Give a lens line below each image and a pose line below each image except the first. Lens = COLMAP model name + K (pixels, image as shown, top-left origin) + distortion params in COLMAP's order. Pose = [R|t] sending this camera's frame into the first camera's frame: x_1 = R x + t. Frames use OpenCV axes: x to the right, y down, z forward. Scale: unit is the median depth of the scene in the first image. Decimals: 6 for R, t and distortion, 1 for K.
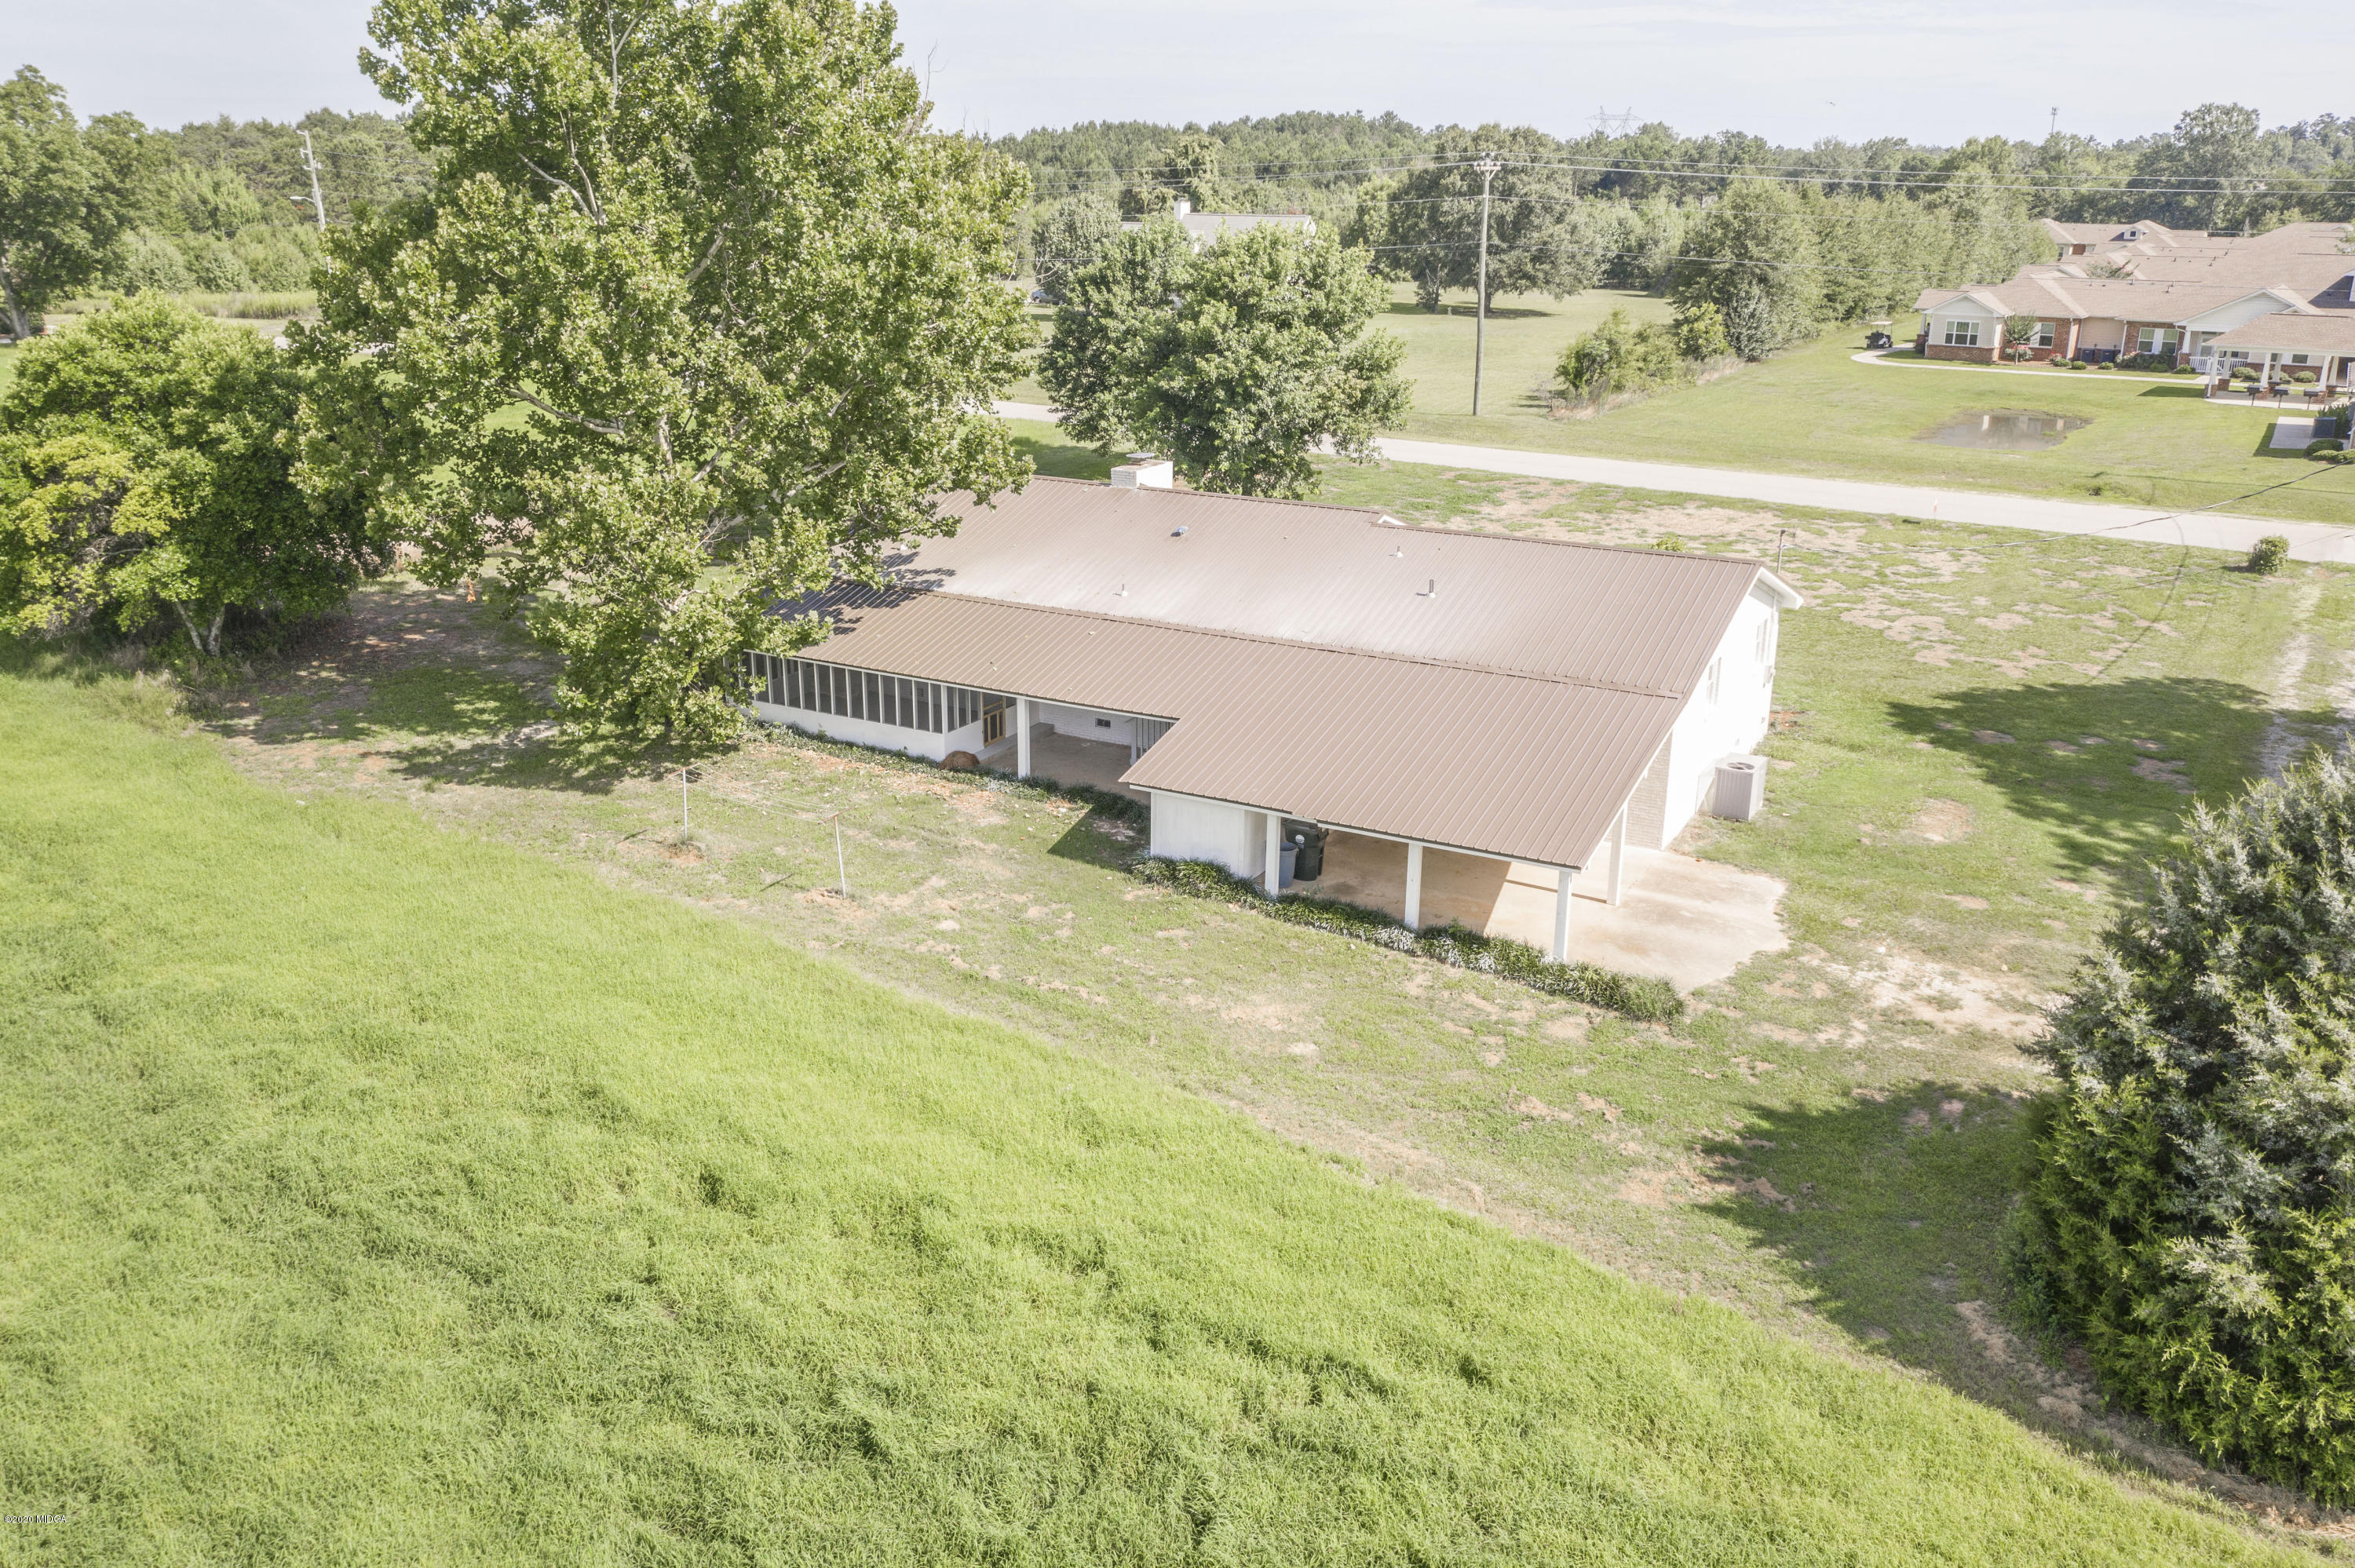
lens RADIAL K [[1862.6, 0, 1193.7], [0, 1862.6, 785.1], [0, 0, 1]] dist [-0.000924, -0.005995]
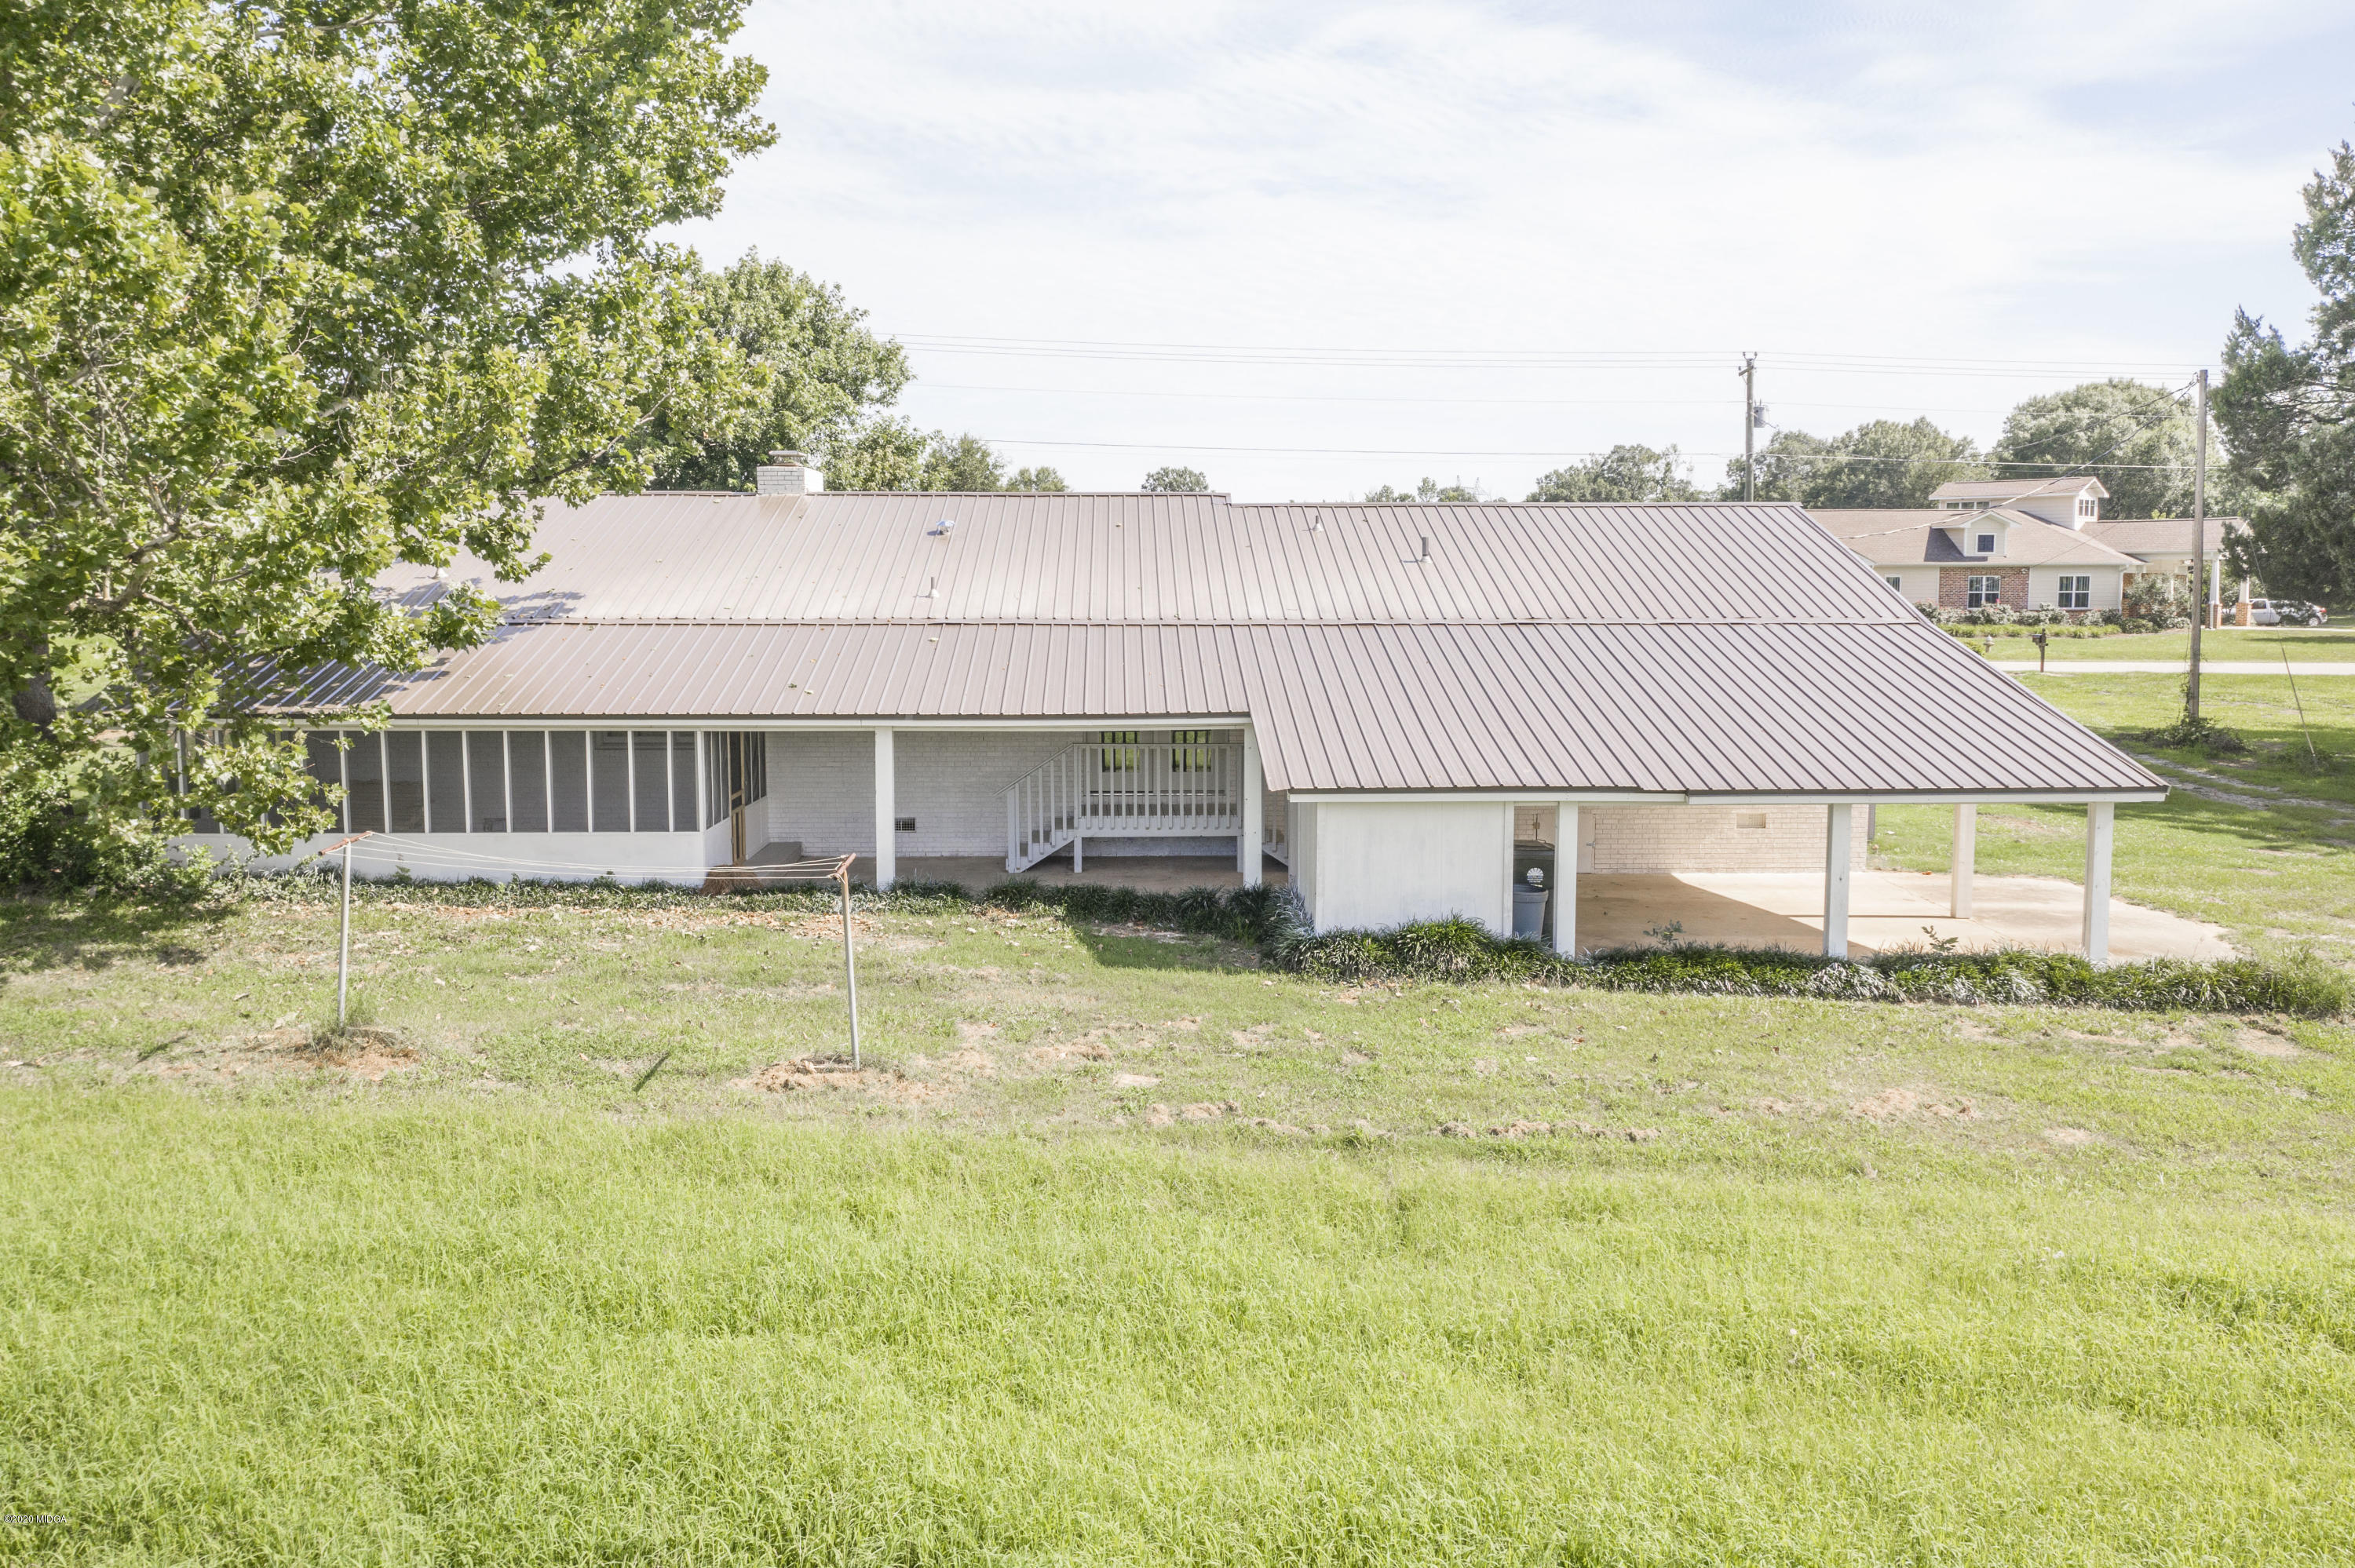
lens RADIAL K [[1862.6, 0, 1193.7], [0, 1862.6, 785.1], [0, 0, 1]] dist [-0.000924, -0.005995]
pose [[0.852198, -0.063610, 0.519339, -0.284869], [0.171259, 0.971817, -0.161993, 0.066833], [-0.494398, 0.226991, 0.839074, 0.496296]]
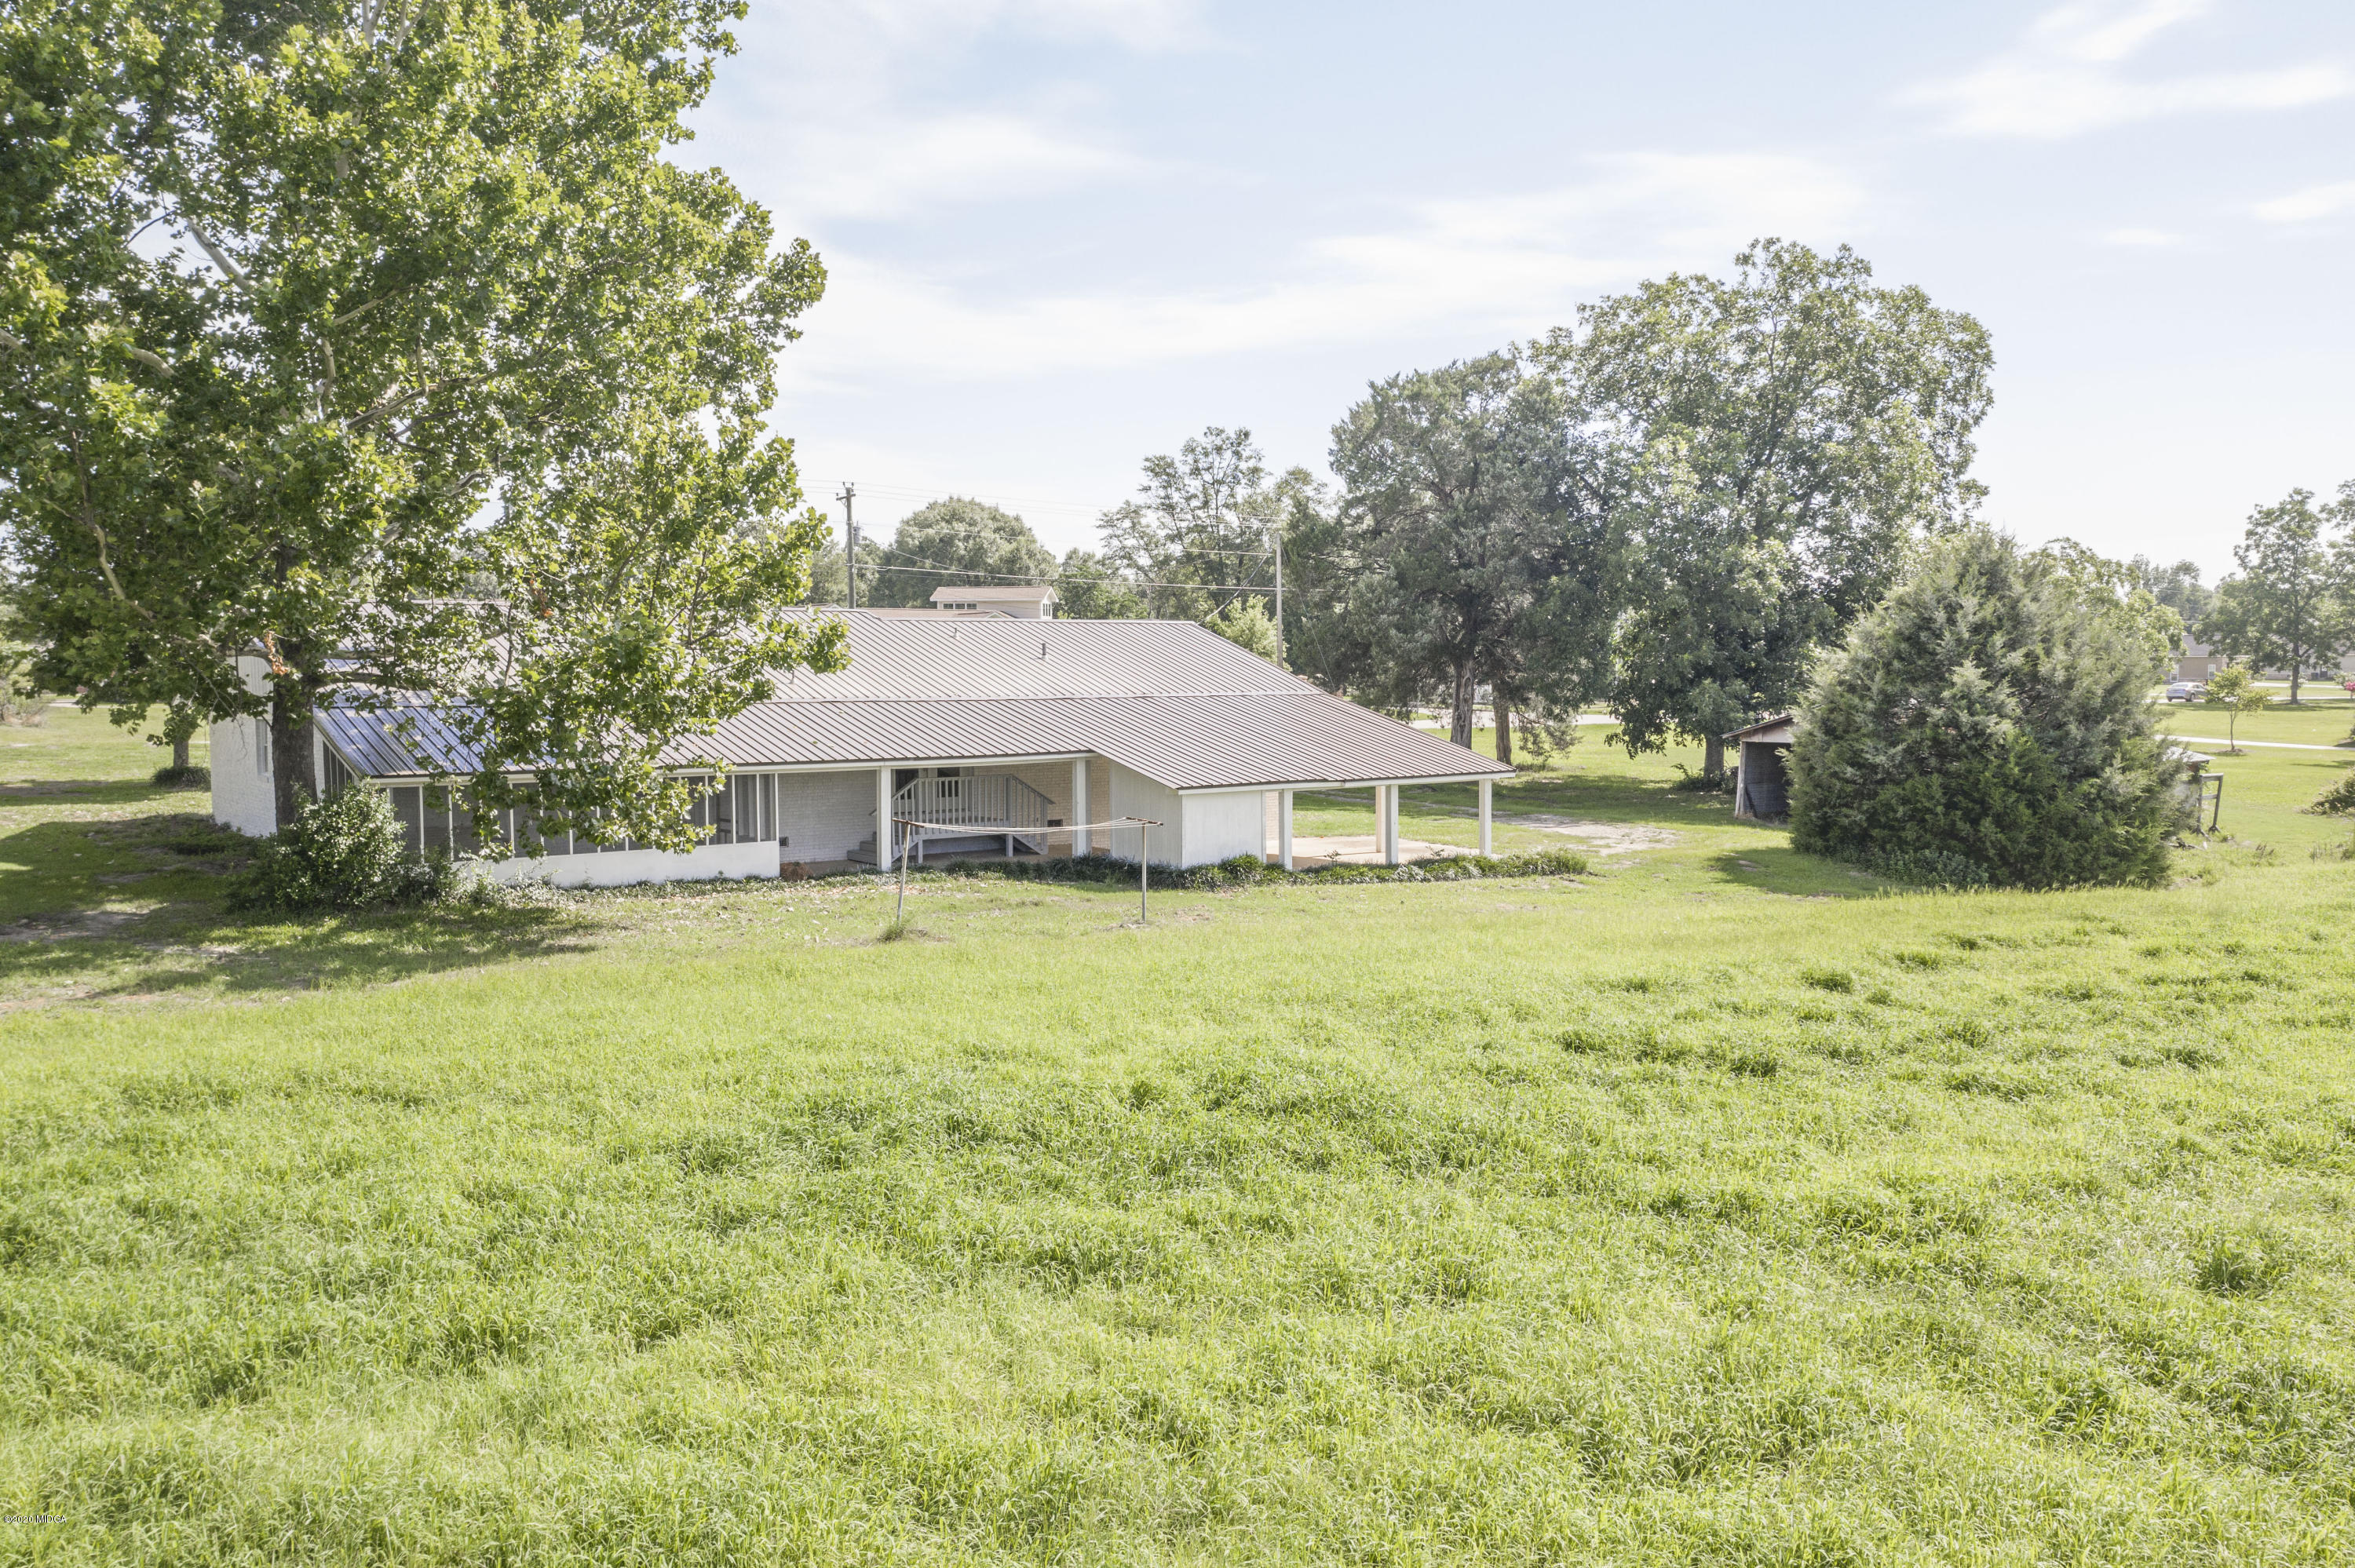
lens RADIAL K [[1862.6, 0, 1193.7], [0, 1862.6, 785.1], [0, 0, 1]] dist [-0.000924, -0.005995]
pose [[0.382826, -0.067219, 0.921372, -0.781701], [0.296601, 0.953492, -0.053674, 0.043834], [-0.874913, 0.293827, 0.384958, 0.541376]]
